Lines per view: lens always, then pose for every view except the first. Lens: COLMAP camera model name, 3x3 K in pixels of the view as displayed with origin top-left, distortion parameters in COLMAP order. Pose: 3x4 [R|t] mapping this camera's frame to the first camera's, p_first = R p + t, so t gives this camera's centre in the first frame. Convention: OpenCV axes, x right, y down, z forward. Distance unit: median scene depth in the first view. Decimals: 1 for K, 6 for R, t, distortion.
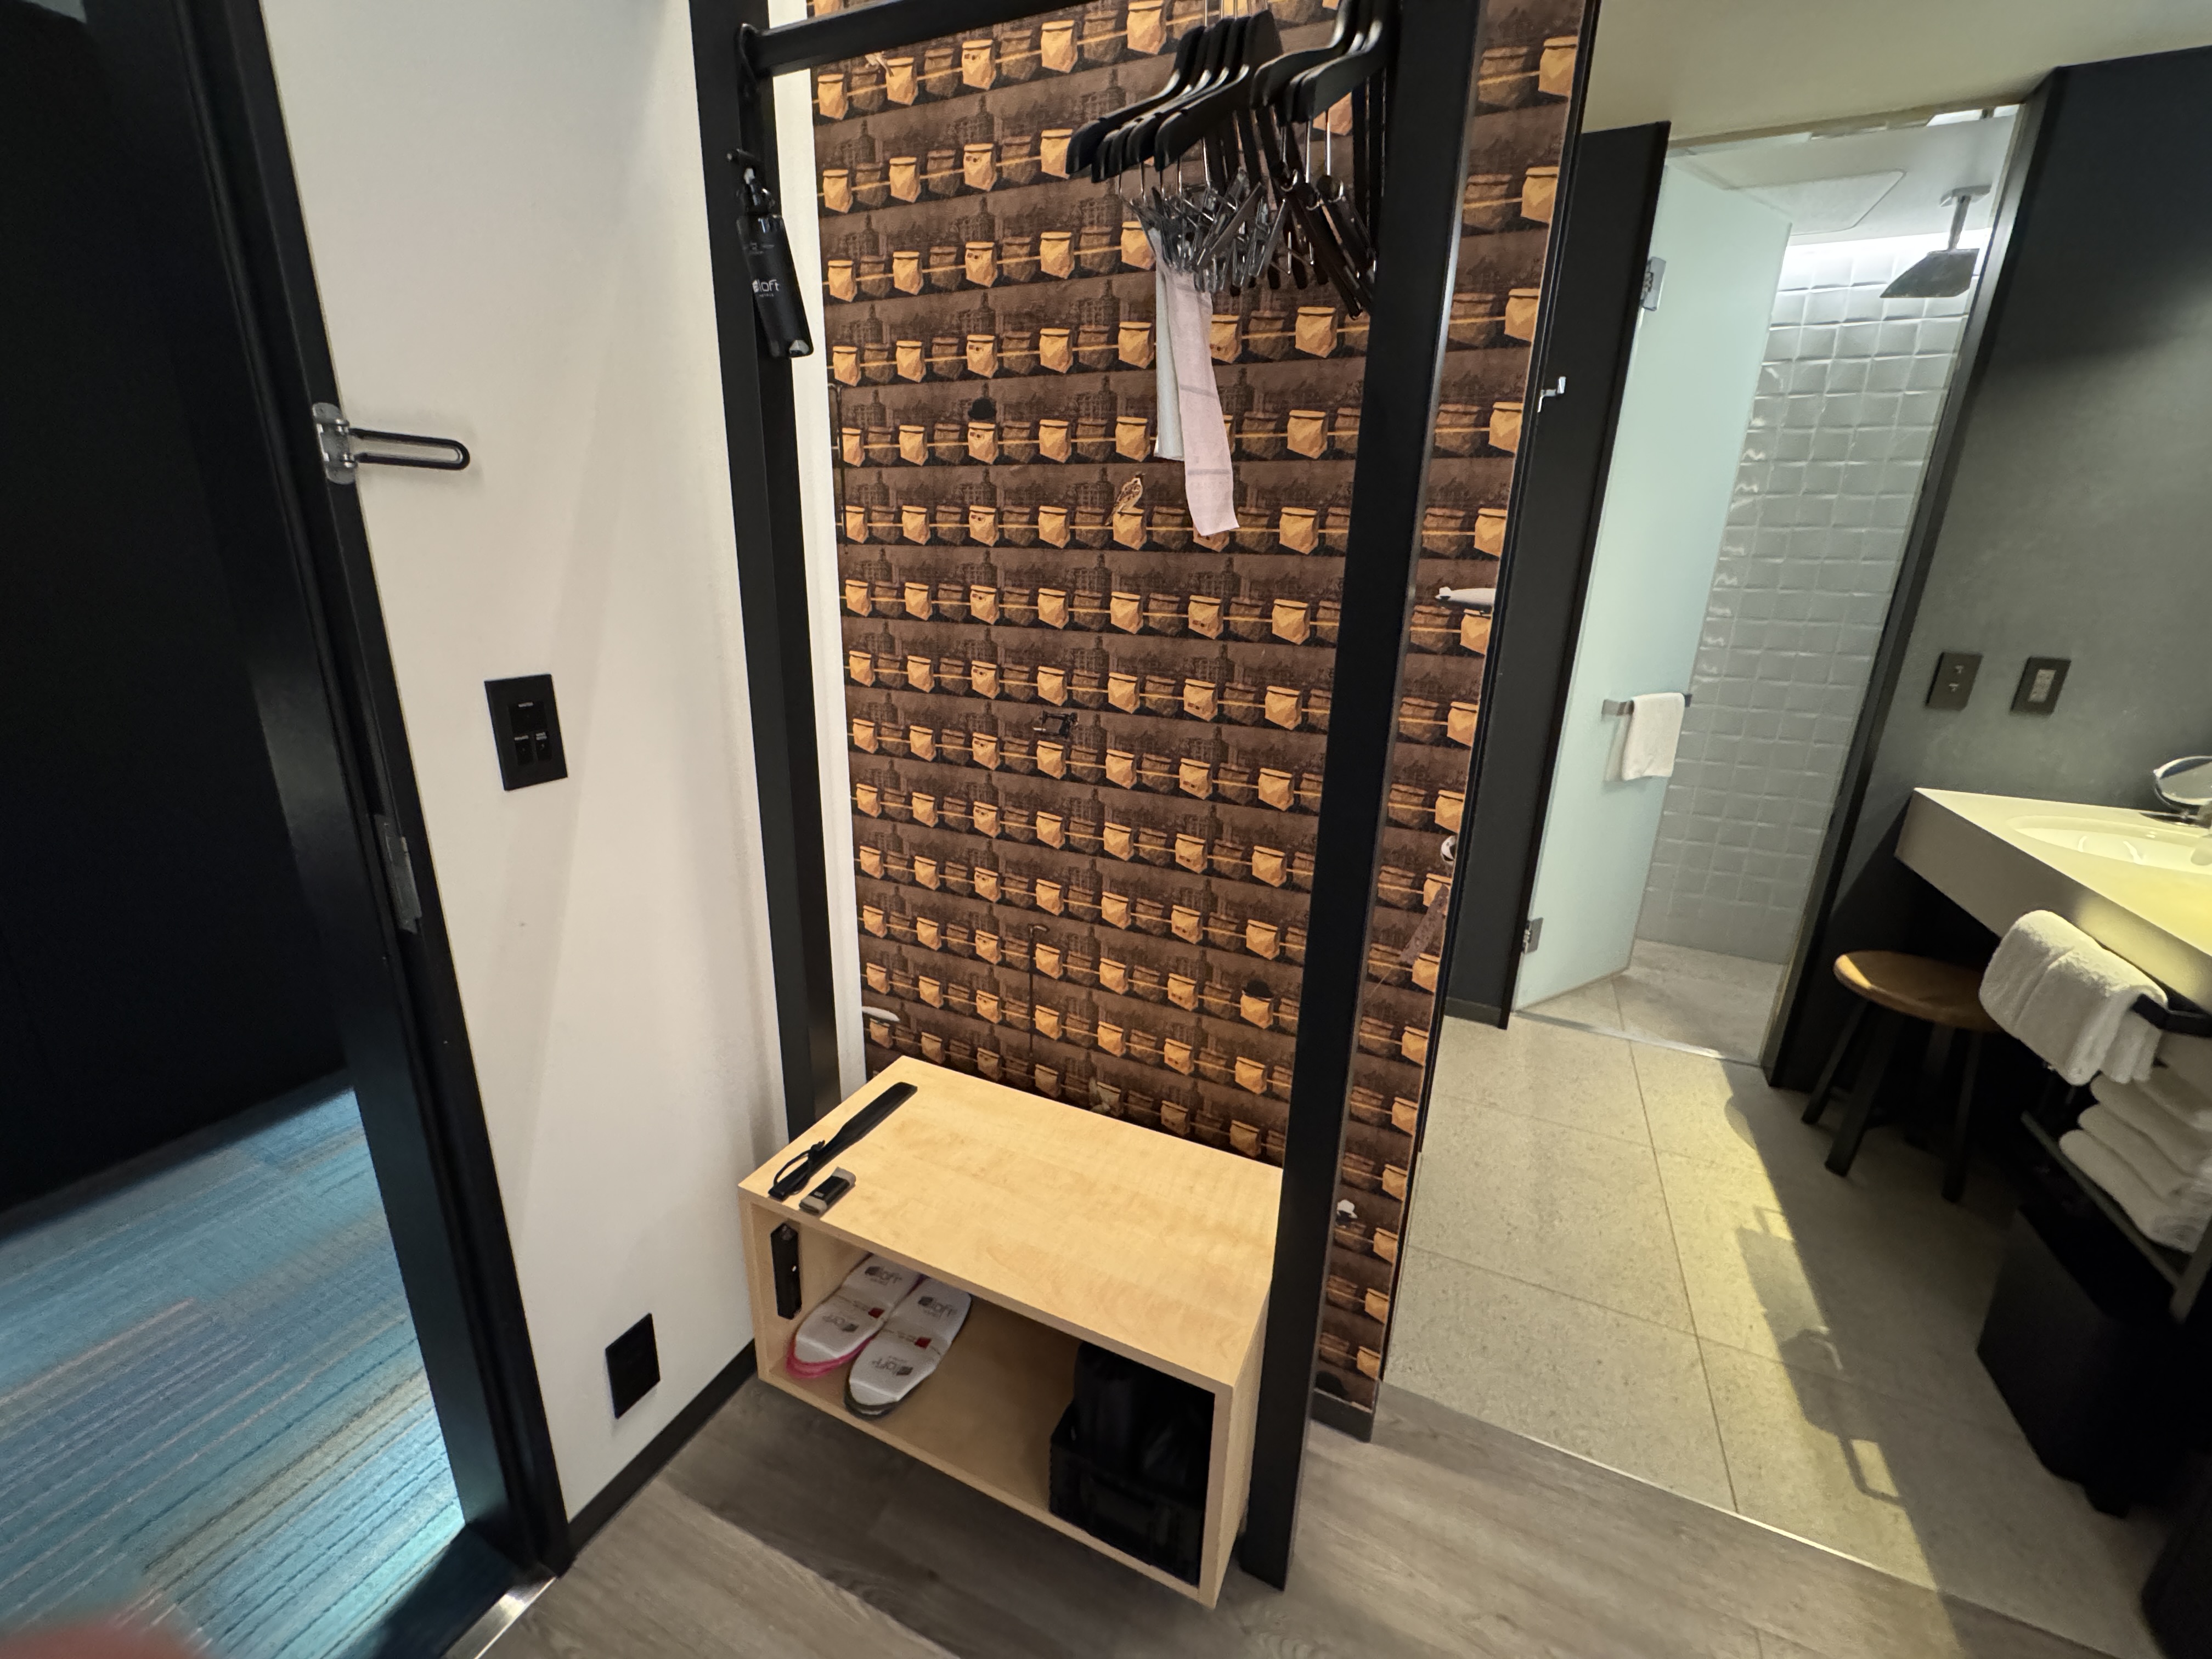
lens RADIAL K [[889.6, 0, 1106.2], [0, 889.6, 831.3], [0, 0, 1]] dist [0.005076, -0.000784]
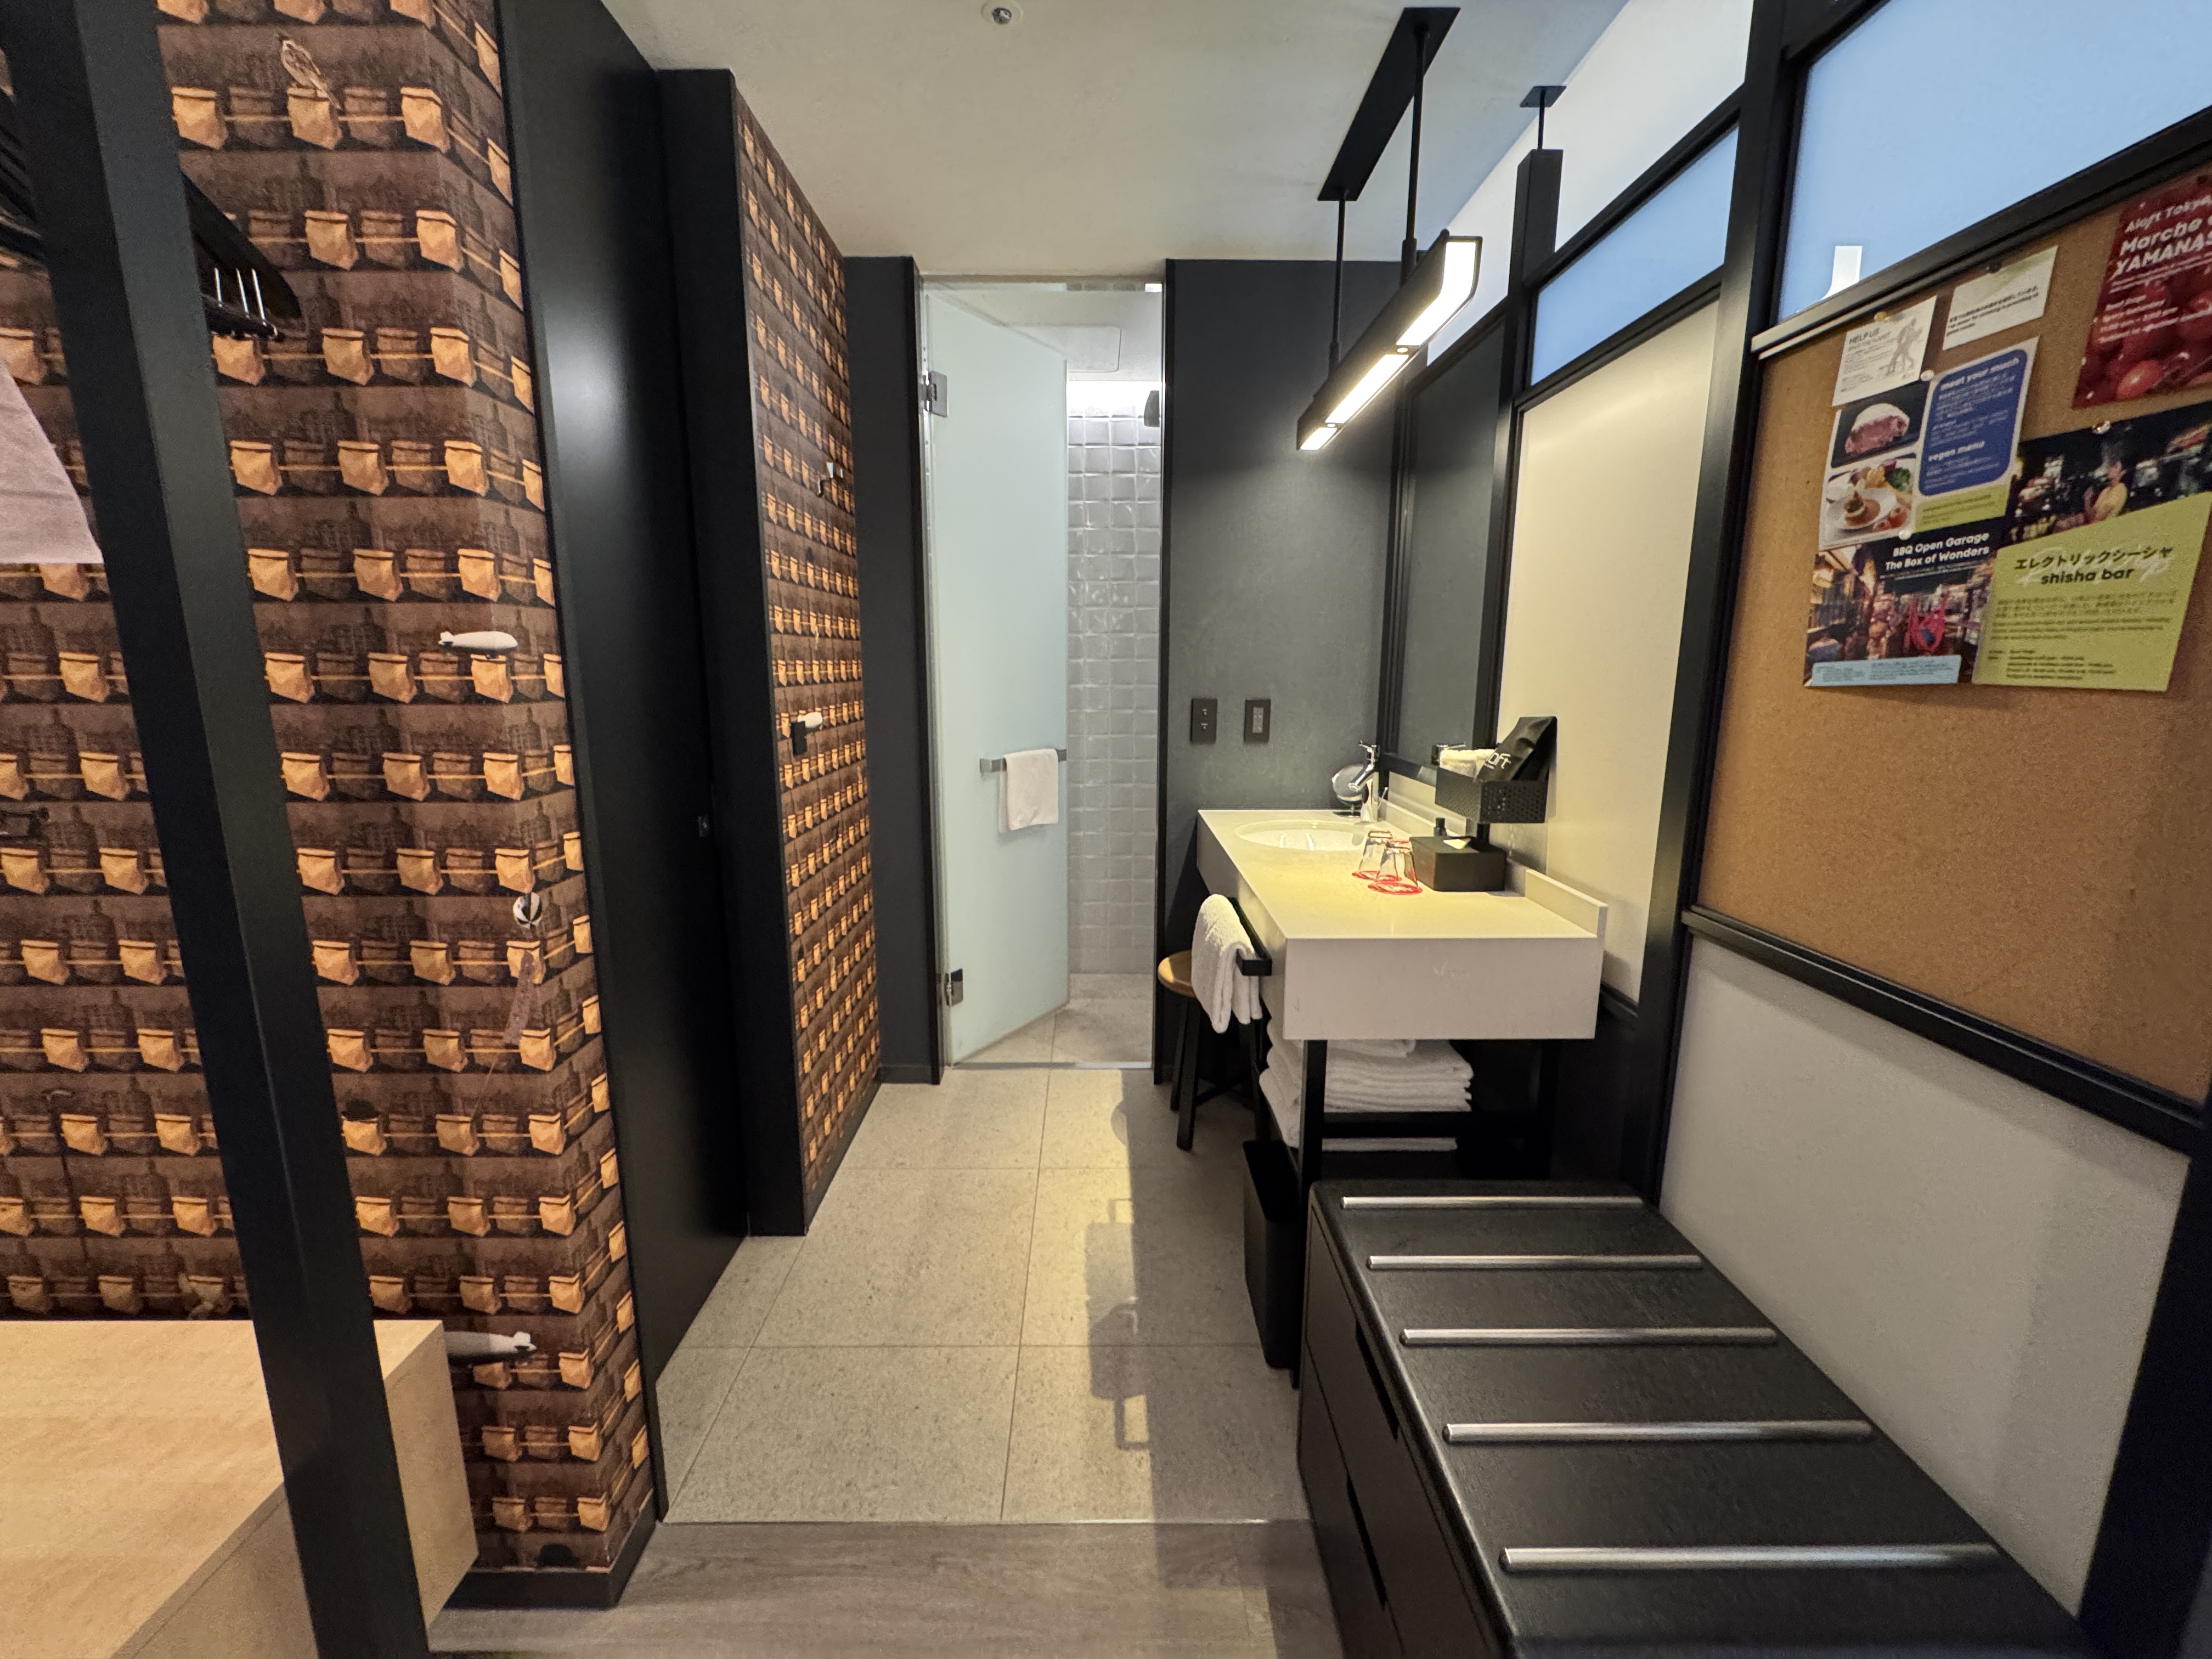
lens RADIAL K [[889.6, 0, 1102.6], [0, 889.6, 831.5], [0, 0, 1]] dist [0.005076, -0.000784]
pose [[0.910019, -0.104445, 0.401194, 0.326362], [0.145450, 0.986665, -0.073058, 0.053334], [-0.388214, 0.124837, 0.913075, -0.049614]]
